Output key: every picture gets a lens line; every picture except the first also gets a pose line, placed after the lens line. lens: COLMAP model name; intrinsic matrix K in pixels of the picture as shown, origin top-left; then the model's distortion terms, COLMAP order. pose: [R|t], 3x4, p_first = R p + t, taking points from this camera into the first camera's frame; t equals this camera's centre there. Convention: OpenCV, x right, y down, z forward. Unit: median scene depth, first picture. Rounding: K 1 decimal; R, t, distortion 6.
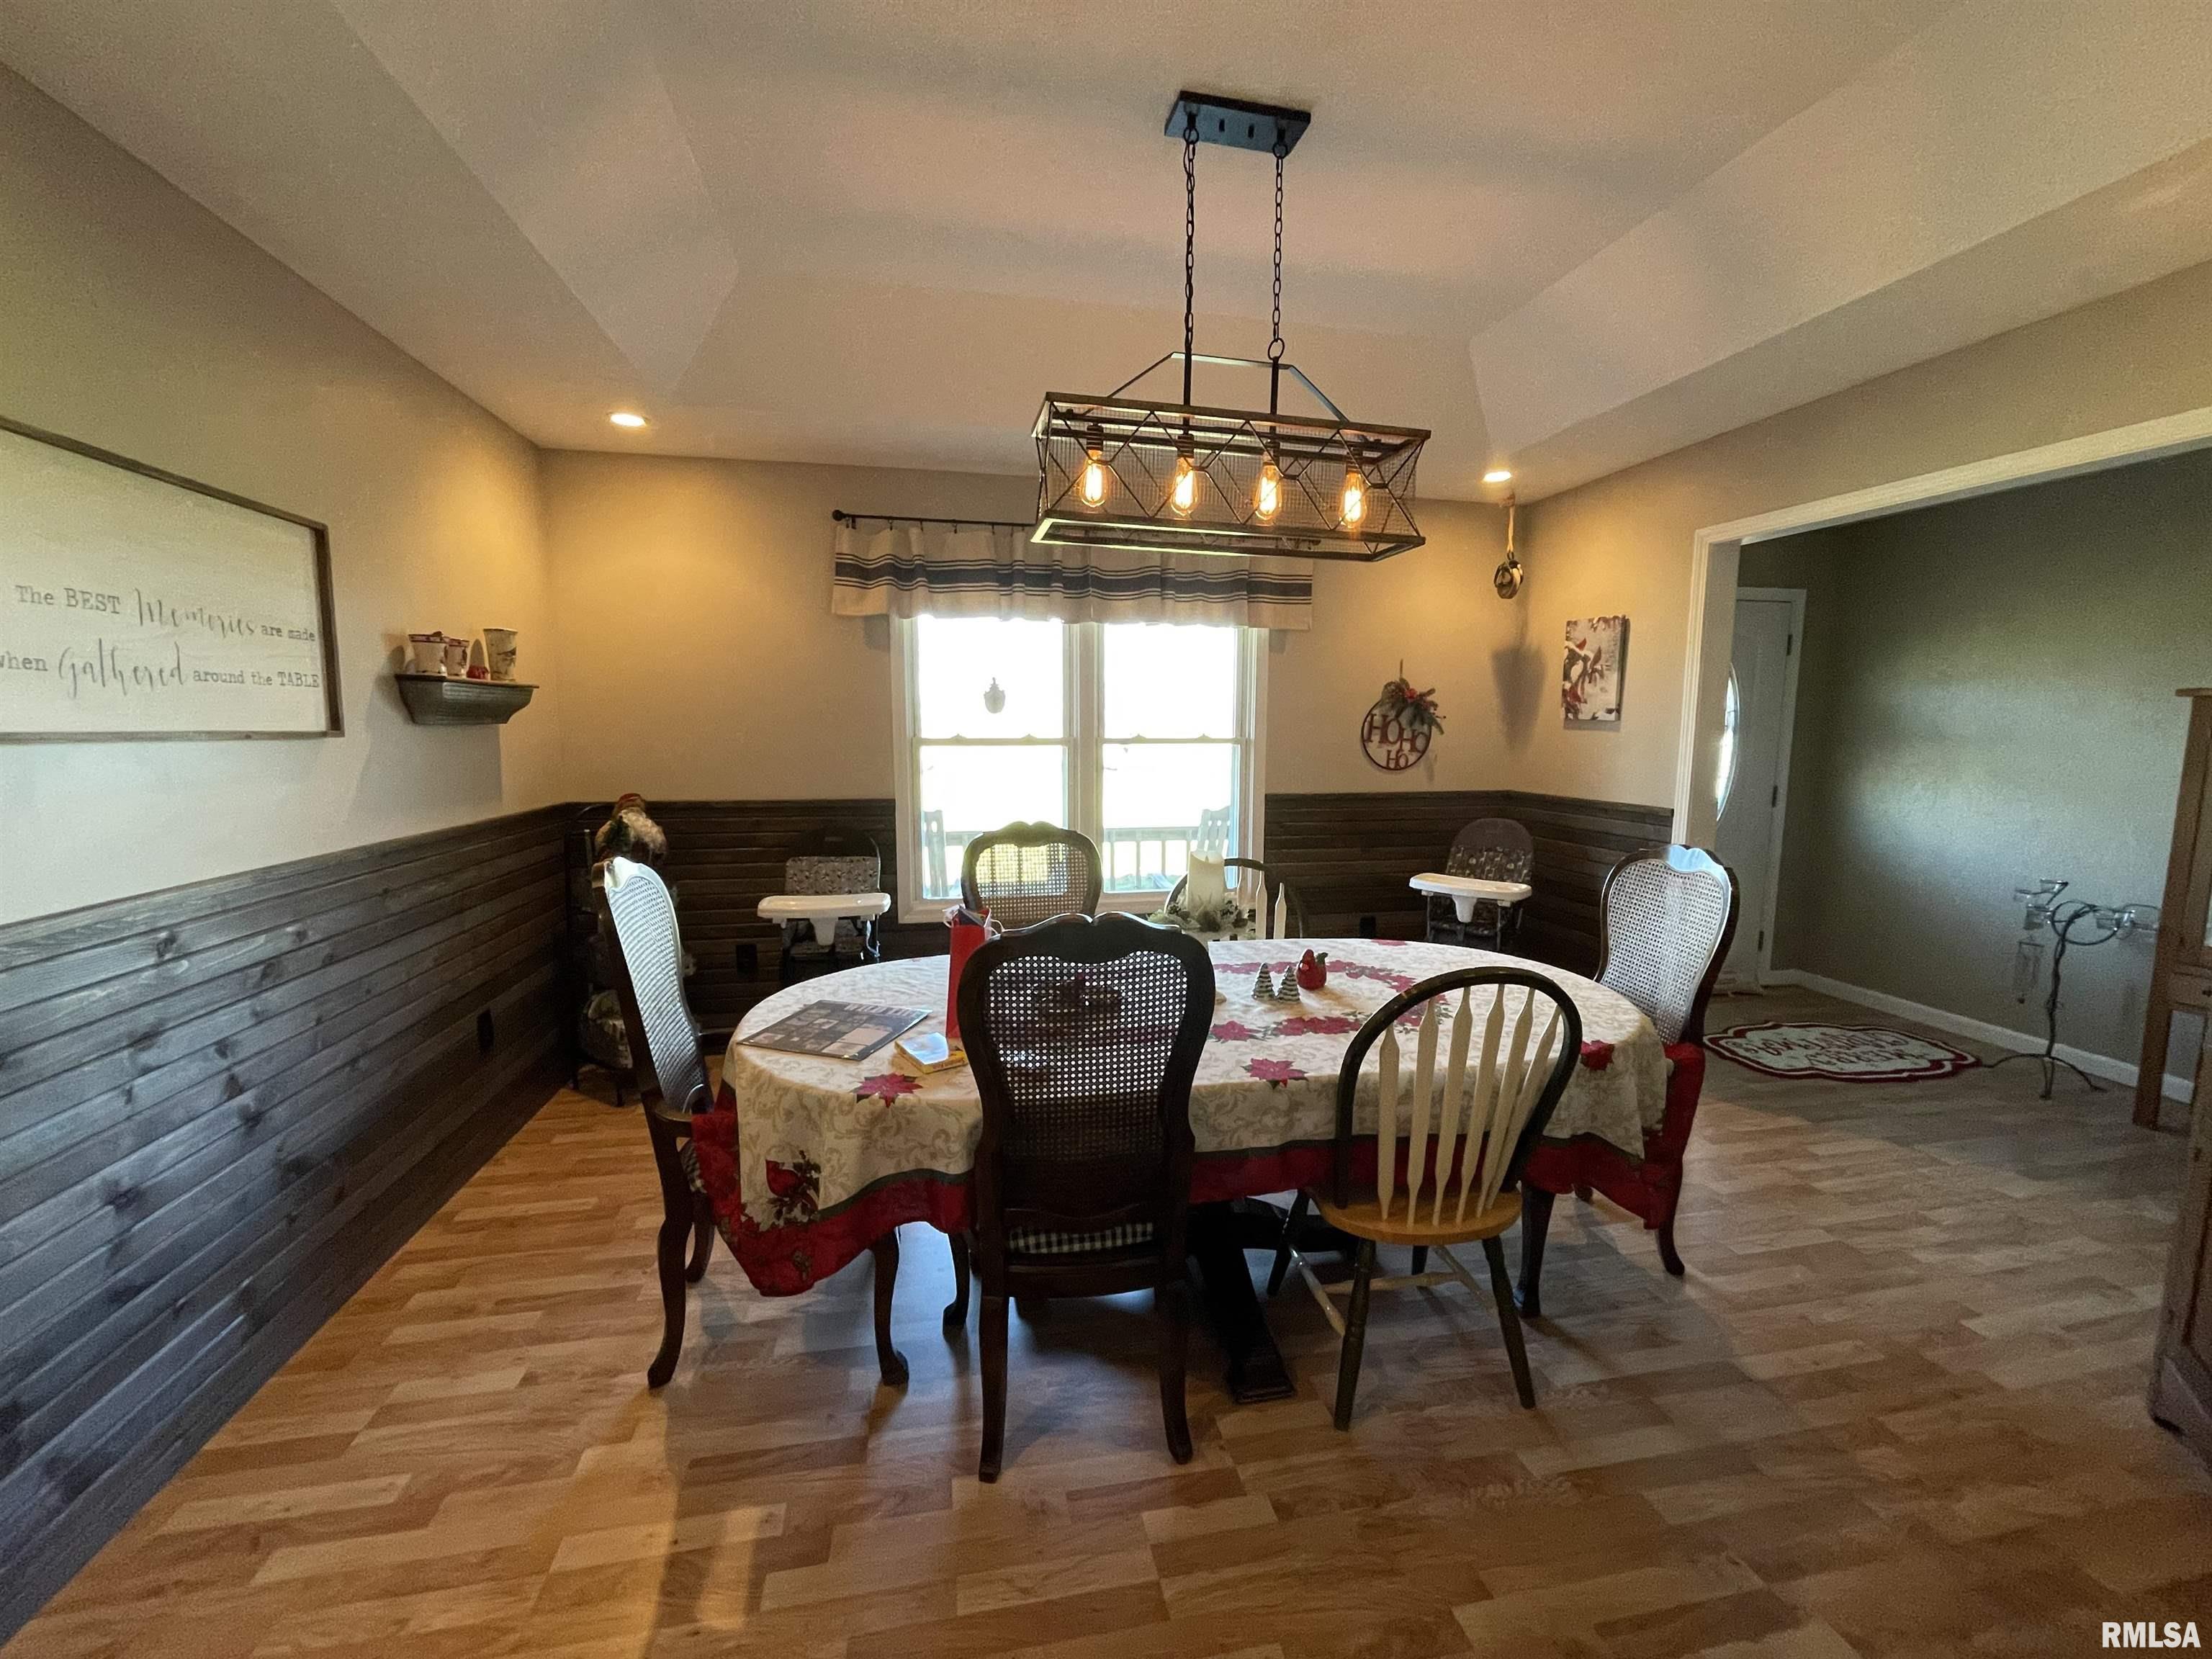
lens RADIAL K [[892.2, 0, 1103.6], [0, 892.2, 827.4], [0, 0, 1]] dist [-0.002586, -0.001251]
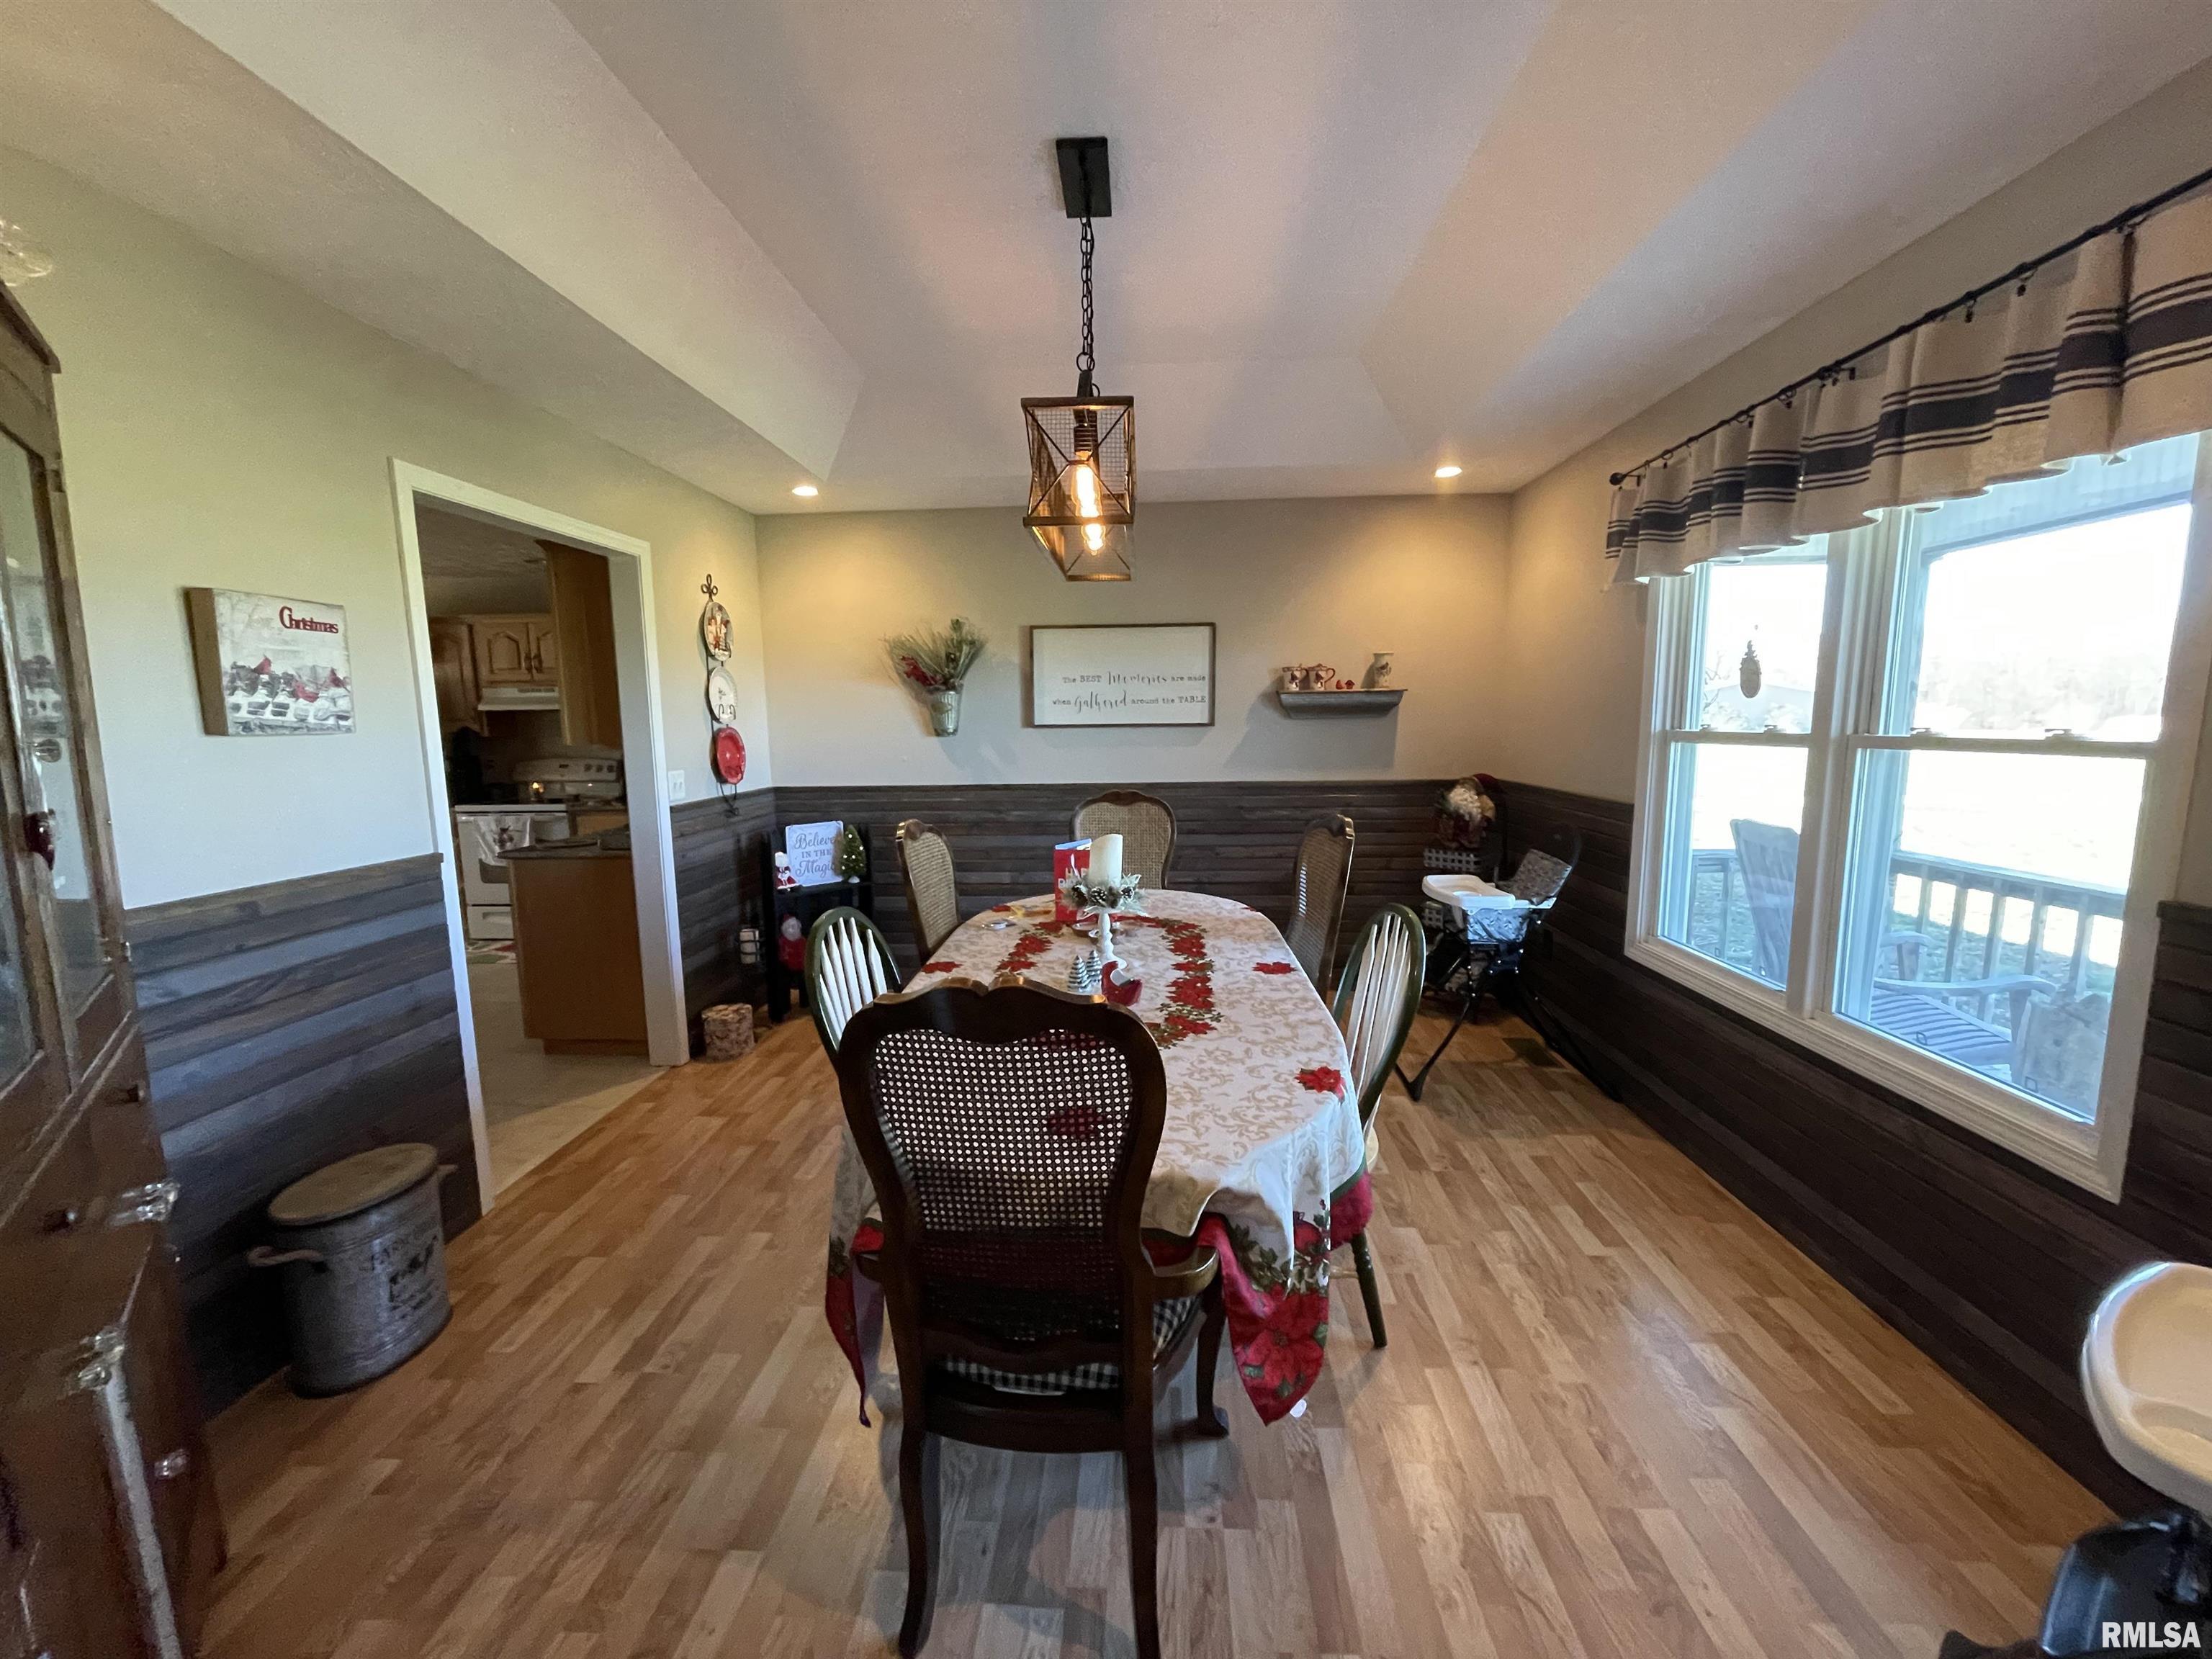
lens RADIAL K [[892.2, 0, 1099.6], [0, 892.2, 836.2], [0, 0, 1]] dist [-0.002586, -0.001251]
pose [[-0.249202, 0.128563, -0.959880, 0.770811], [-0.097317, 0.982808, 0.156900, -0.095723], [0.963549, 0.132513, -0.232407, 0.809845]]
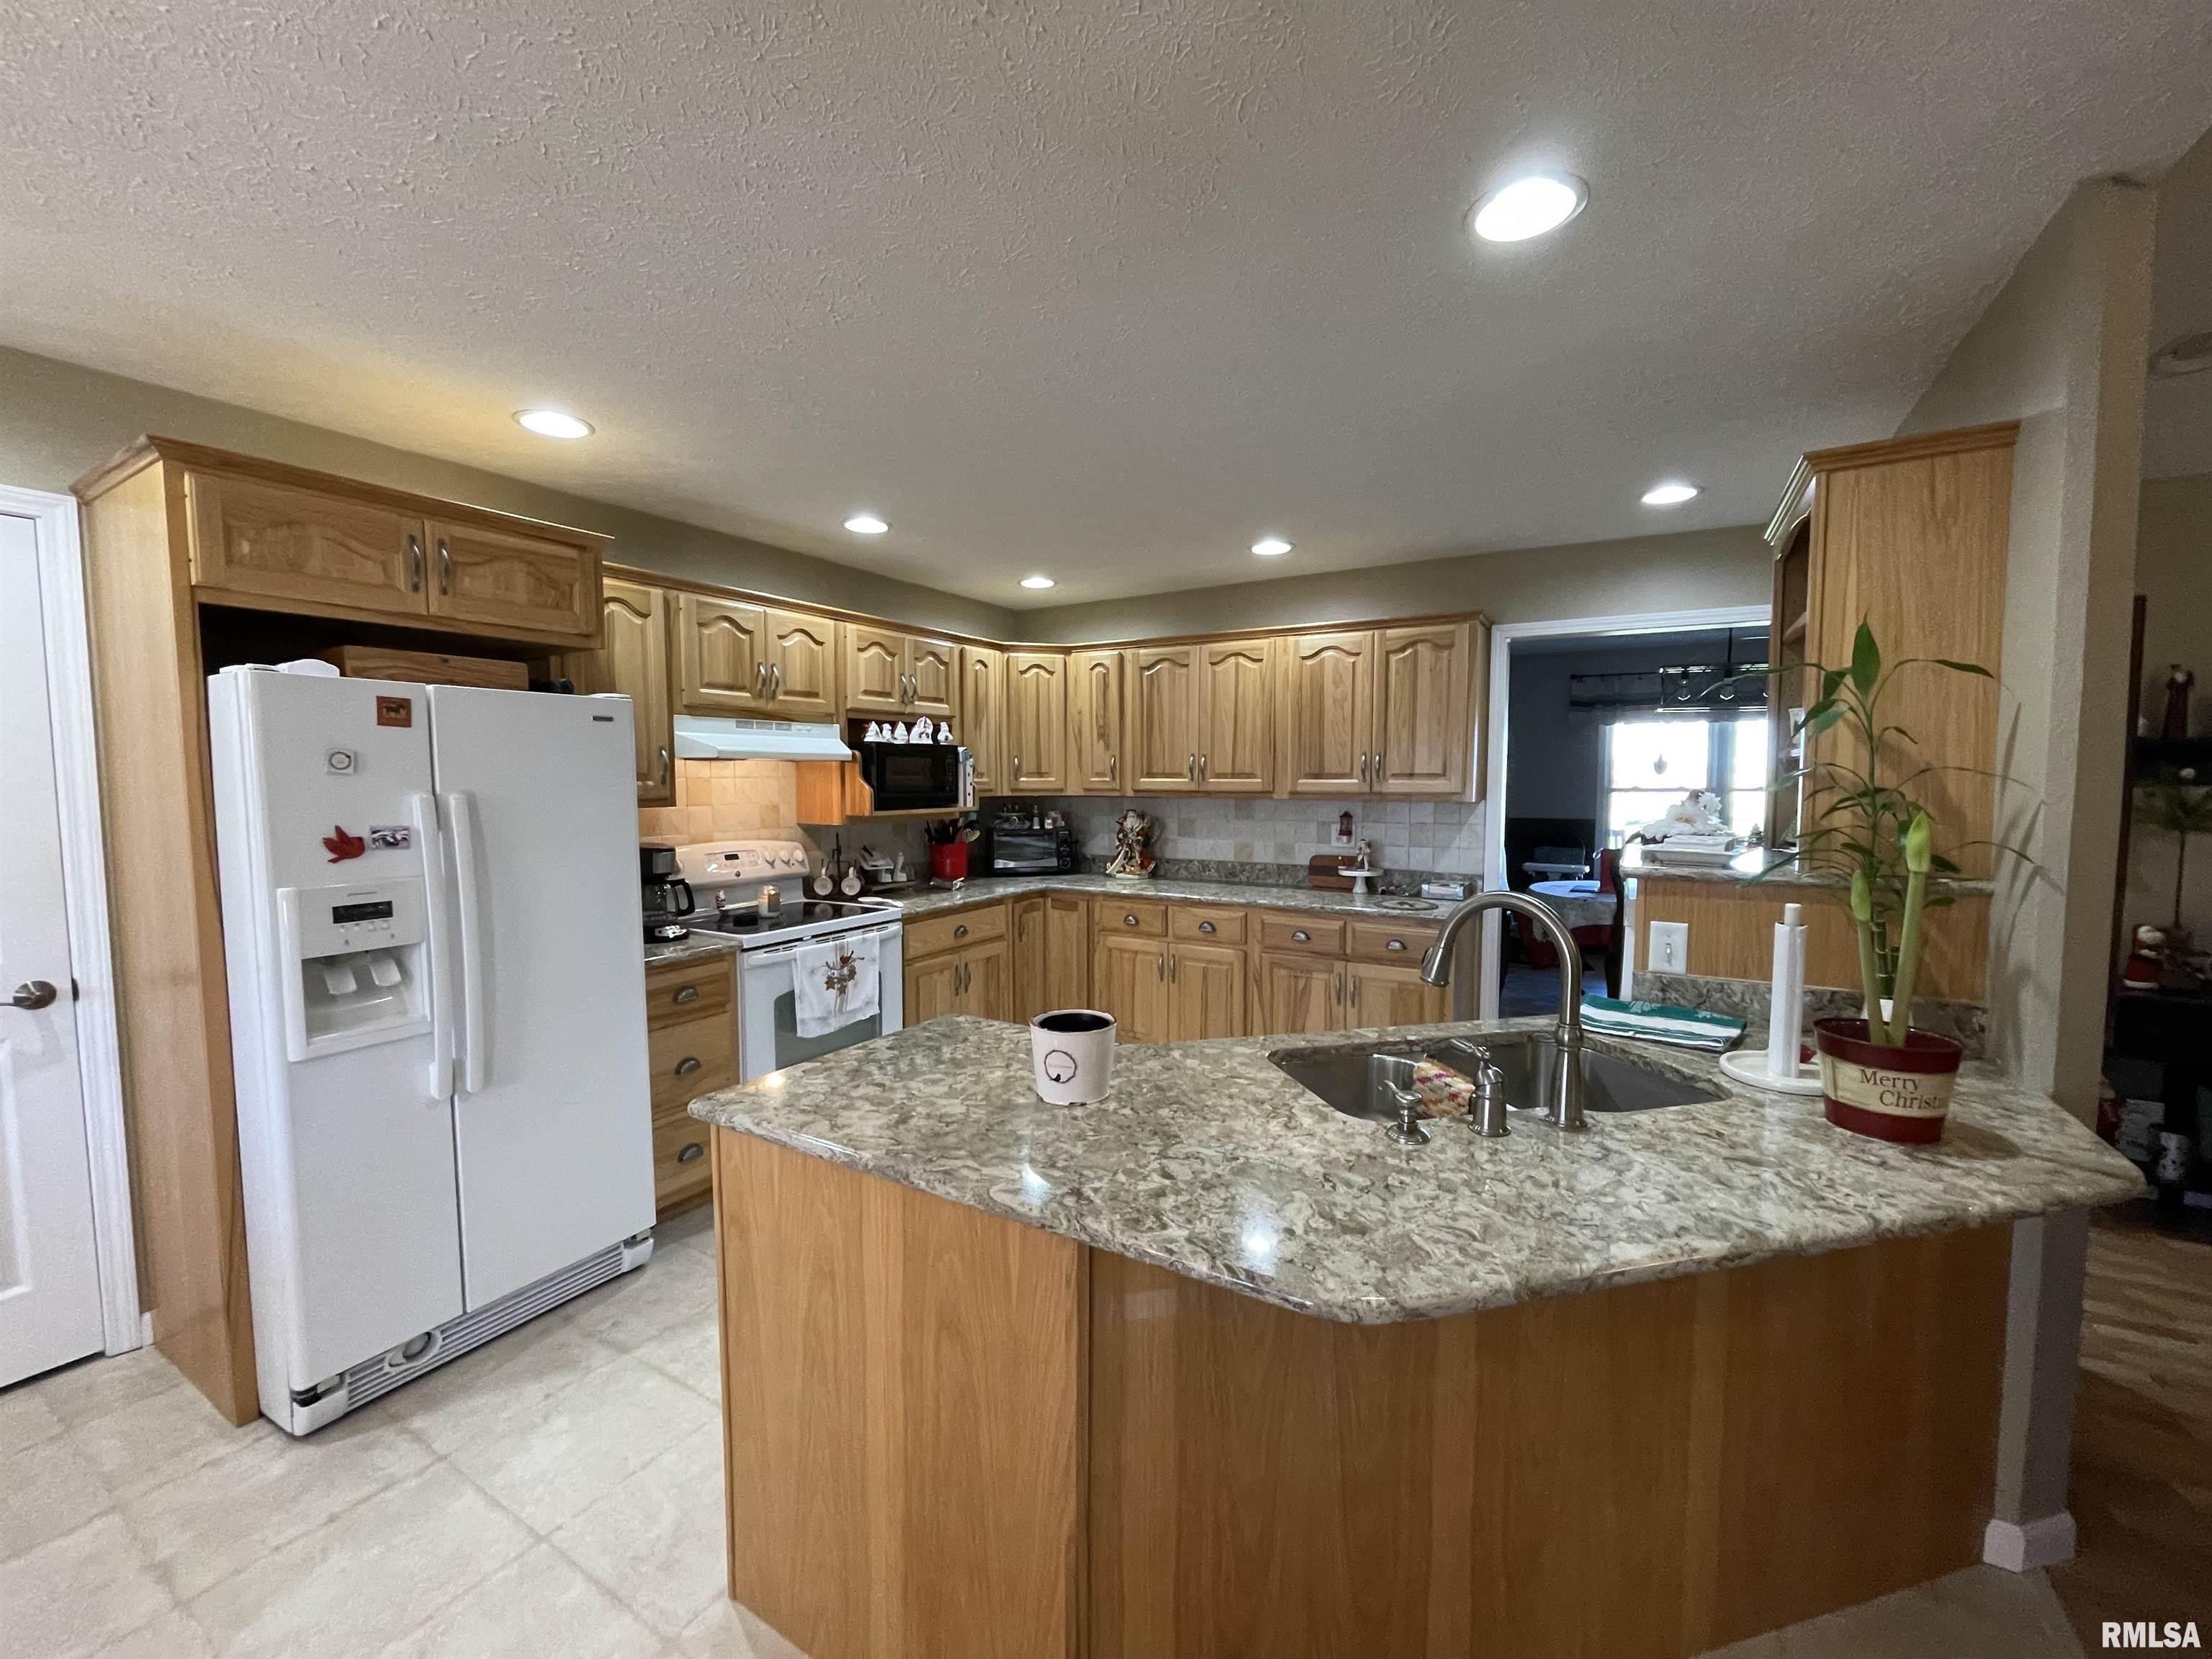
lens RADIAL K [[892.2, 0, 1103.9], [0, 892.2, 837.9], [0, 0, 1]] dist [-0.002586, -0.001251]
pose [[0.737432, 0.038406, -0.674329, 0.285059], [-0.073927, 0.996973, -0.024063, 0.133488], [0.671364, 0.067596, 0.738039, -1.141080]]
